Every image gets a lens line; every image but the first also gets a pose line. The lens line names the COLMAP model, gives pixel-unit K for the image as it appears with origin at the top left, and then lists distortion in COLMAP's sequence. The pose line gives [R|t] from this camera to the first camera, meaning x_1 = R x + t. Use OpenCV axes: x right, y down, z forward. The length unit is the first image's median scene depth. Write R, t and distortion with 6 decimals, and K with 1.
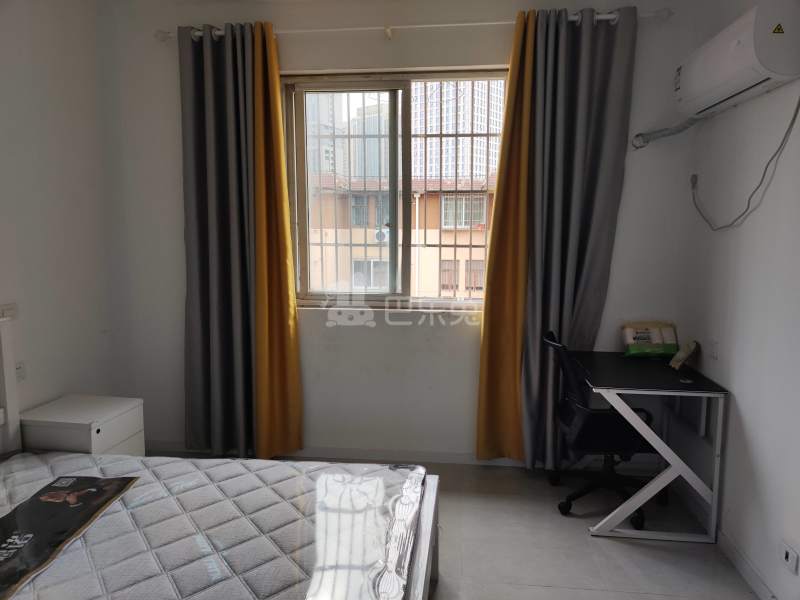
lens RADIAL K [[579.0, 0, 400.0], [0, 579.0, 300.0], [0, 0, 1]] dist [0.003687, -0.001971]
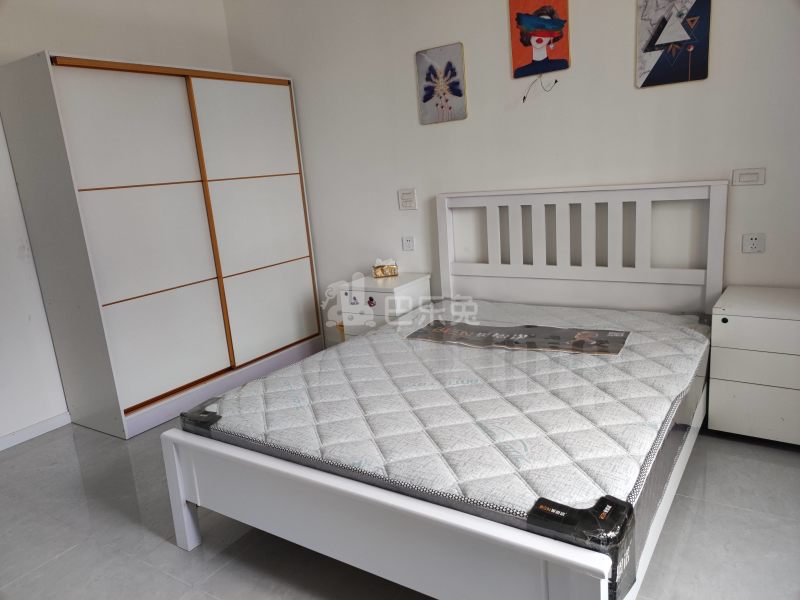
lens RADIAL K [[579.0, 0, 400.0], [0, 579.0, 300.0], [0, 0, 1]] dist [0.003687, -0.001971]
pose [[-0.450039, 0.235985, -0.861264, 0.474201], [-0.015231, 0.962283, 0.271623, -0.041934], [0.892879, 0.135359, -0.429471, 0.924860]]
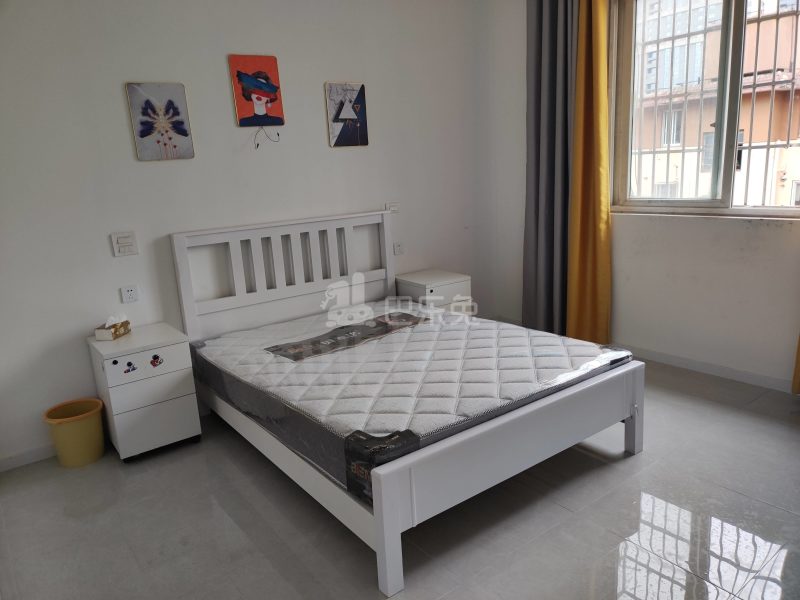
lens RADIAL K [[579.0, 0, 400.0], [0, 579.0, 300.0], [0, 0, 1]] dist [0.003687, -0.001971]
pose [[0.689169, 0.121729, -0.714303, 0.489696], [-0.016897, 0.988220, 0.152107, 0.022489], [0.724404, -0.092758, 0.683107, -0.081132]]
